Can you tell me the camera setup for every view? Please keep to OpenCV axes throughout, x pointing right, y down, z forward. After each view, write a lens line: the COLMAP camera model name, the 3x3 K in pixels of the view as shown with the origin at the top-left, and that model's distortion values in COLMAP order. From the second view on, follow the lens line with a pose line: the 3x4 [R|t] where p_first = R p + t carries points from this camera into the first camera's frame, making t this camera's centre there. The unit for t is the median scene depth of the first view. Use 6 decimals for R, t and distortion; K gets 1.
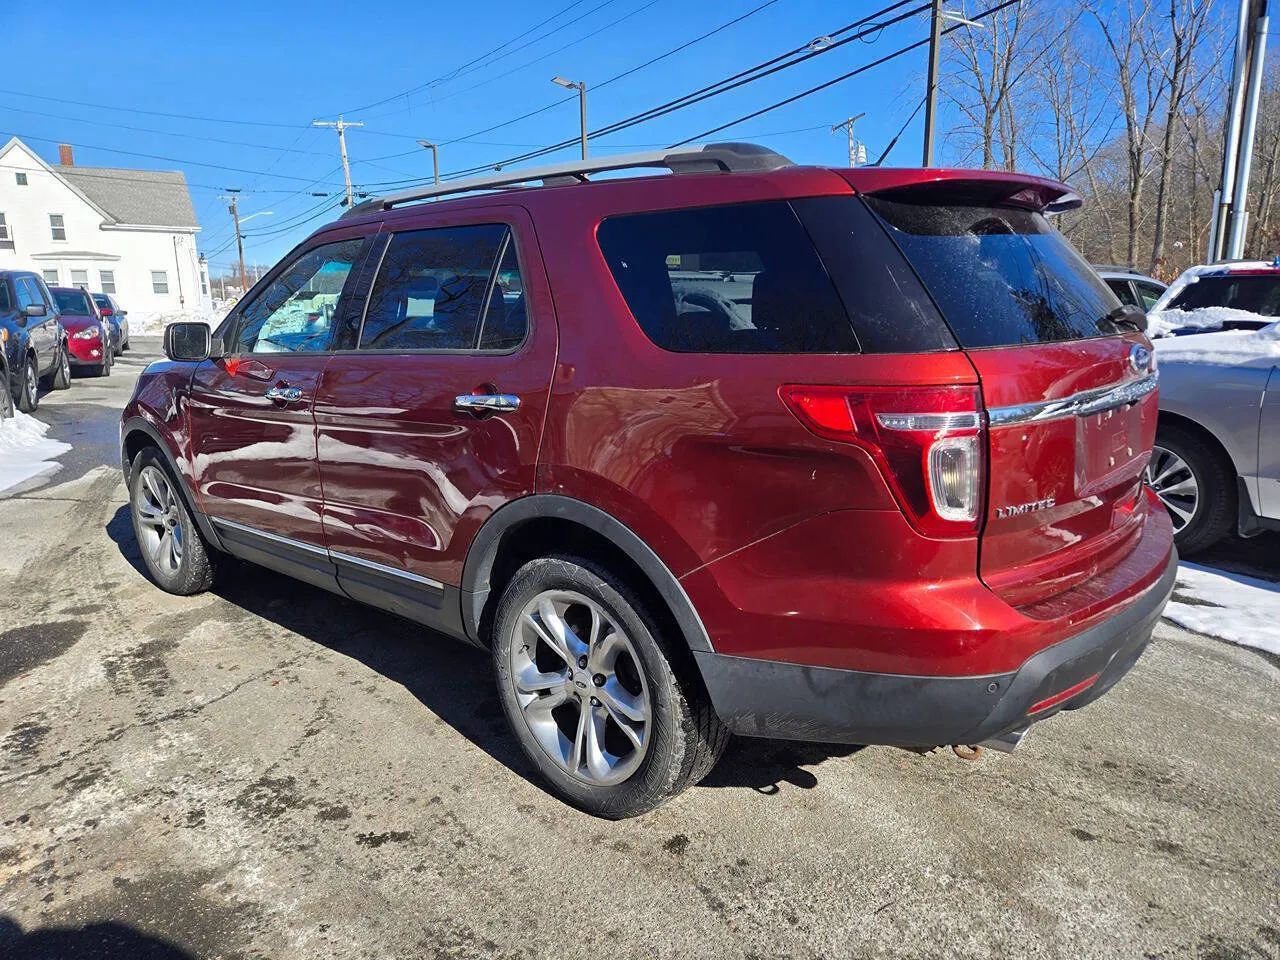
lens RADIAL K [[849.1, 0, 637.4], [0, 849.1, 503.5], [0, 0, 1]] dist [0.075175, -0.066724]
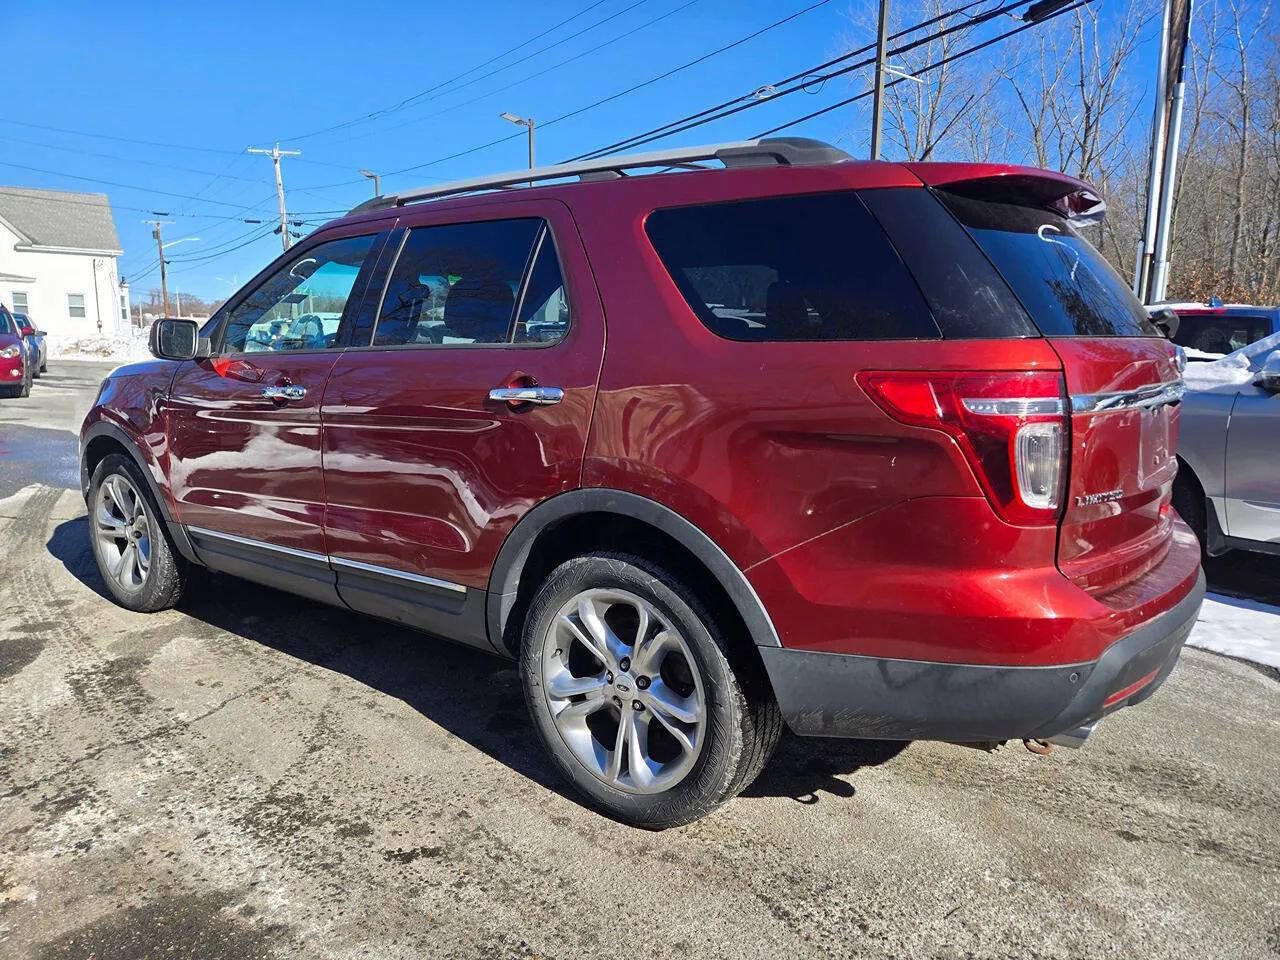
lens RADIAL K [[850.0, 0, 636.4], [0, 850.0, 500.9], [0, 0, 1]] dist [0.075484, -0.064836]
pose [[0.996901, 0.009778, 0.078055, -0.120026], [-0.006133, 0.998885, -0.046807, 0.044205], [-0.078425, 0.046183, 0.995850, 0.030567]]
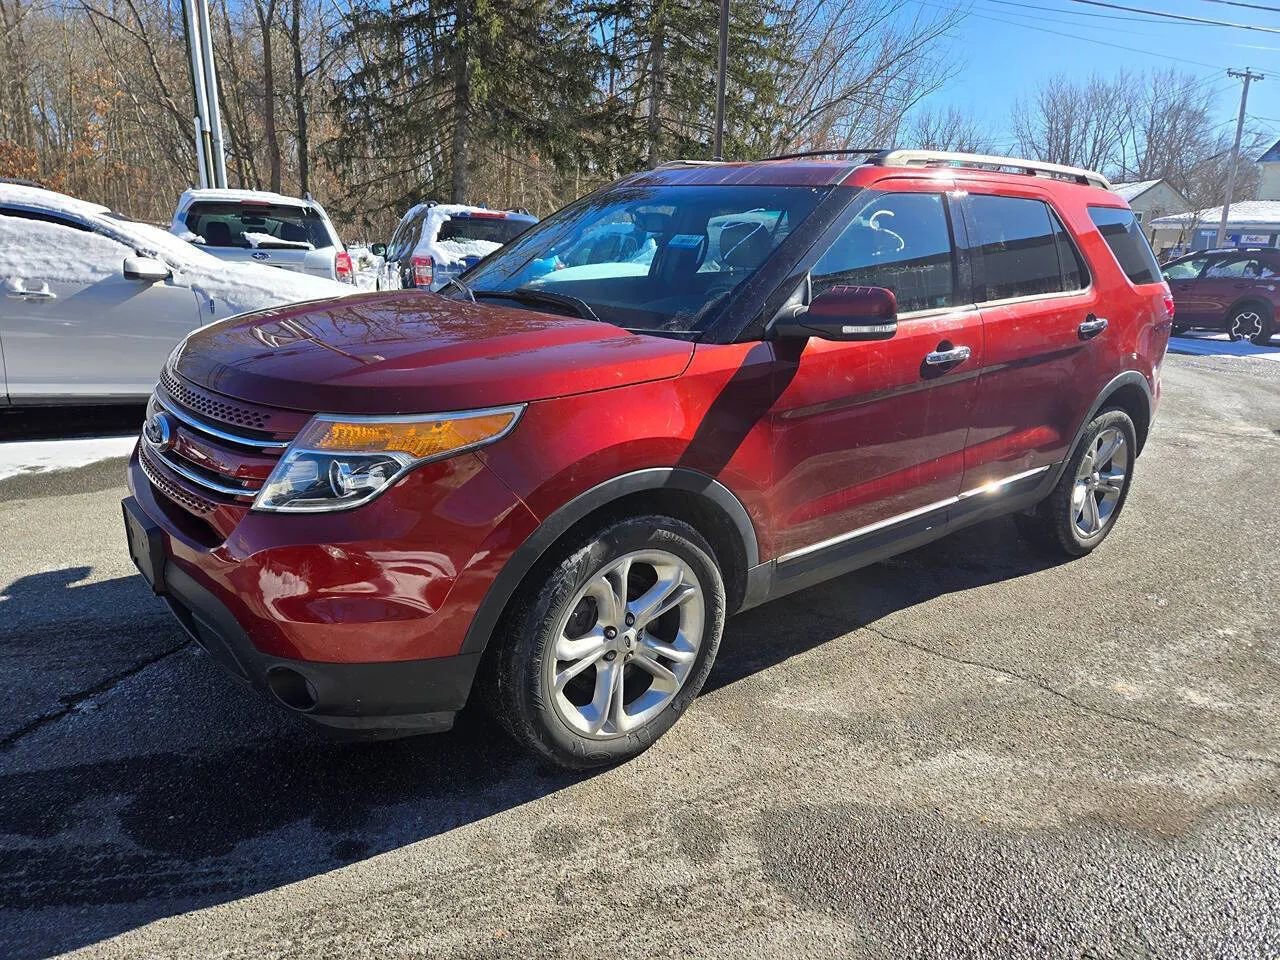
lens RADIAL K [[849.0, 0, 646.2], [0, 849.0, 483.8], [0, 0, 1]] dist [0.072285, -0.060520]
pose [[0.164801, -0.265607, 0.949891, -1.763835], [0.190414, 0.953510, 0.233583, -0.345419], [-0.967772, 0.142378, 0.207715, 1.425264]]
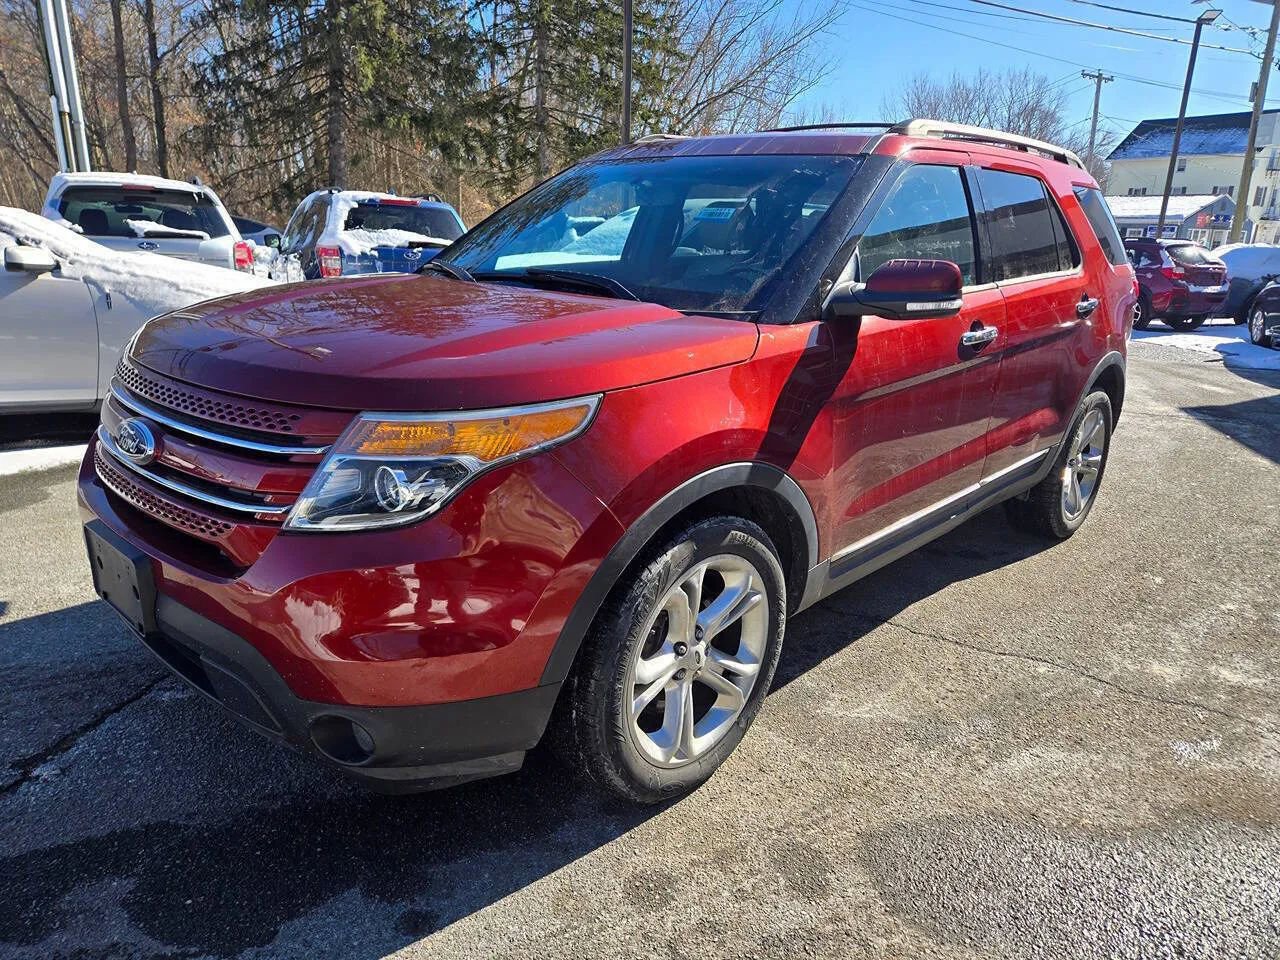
lens RADIAL K [[852.7, 0, 641.8], [0, 852.7, 497.0], [0, 0, 1]] dist [0.067227, -0.056391]
pose [[0.041032, -0.286817, 0.957106, -1.690715], [0.196684, 0.941489, 0.273705, -0.357286], [-0.979608, 0.177017, 0.095043, 1.609834]]
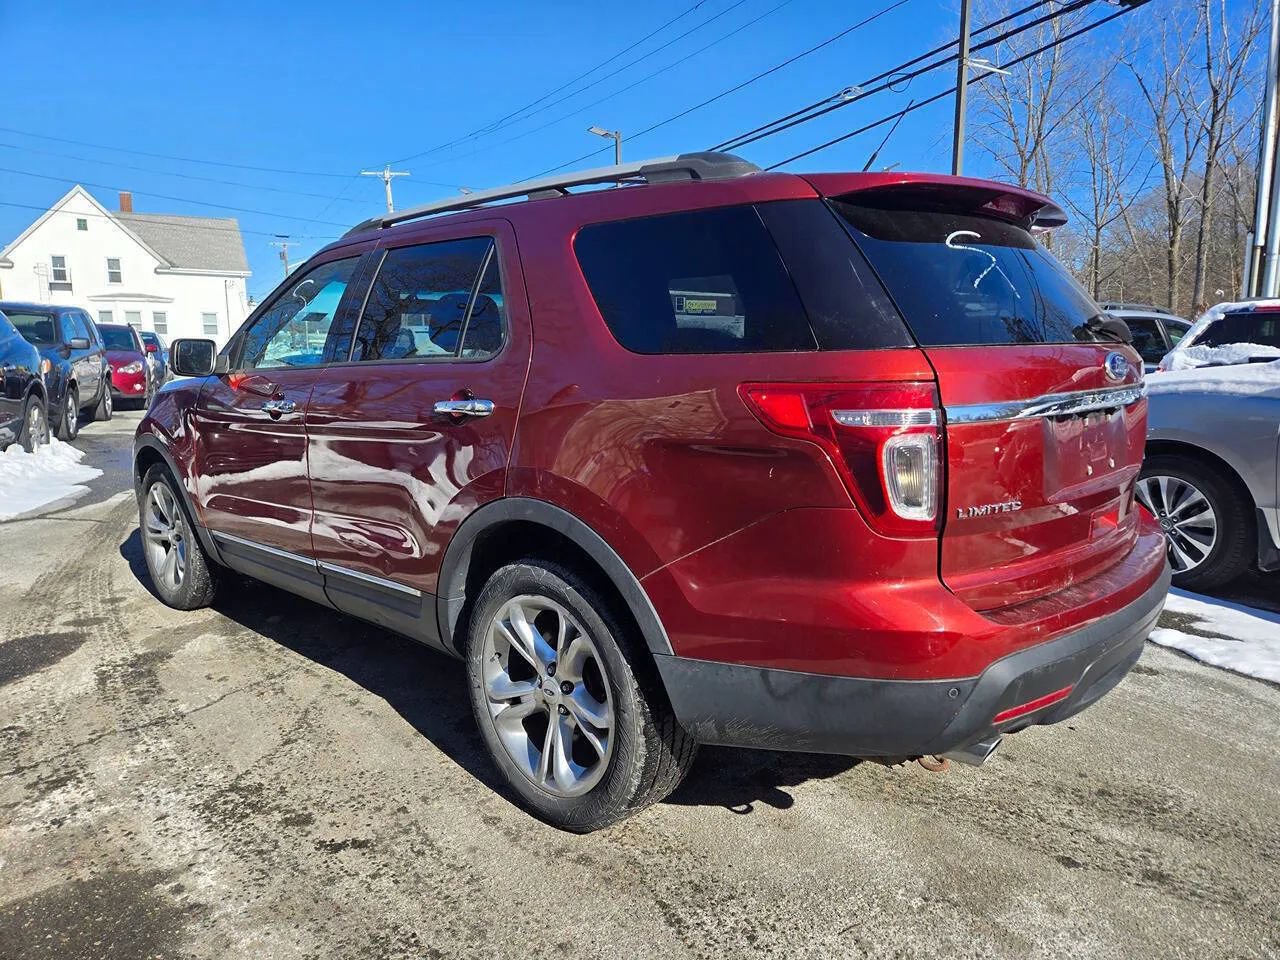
lens RADIAL K [[852.7, 0, 641.8], [0, 852.7, 497.0], [0, 0, 1]] dist [0.067227, -0.056391]
pose [[0.999258, 0.013934, -0.035903, 0.068078], [-0.015981, 0.998224, -0.057386, 0.040127], [0.035040, 0.057917, 0.997706, 0.005696]]
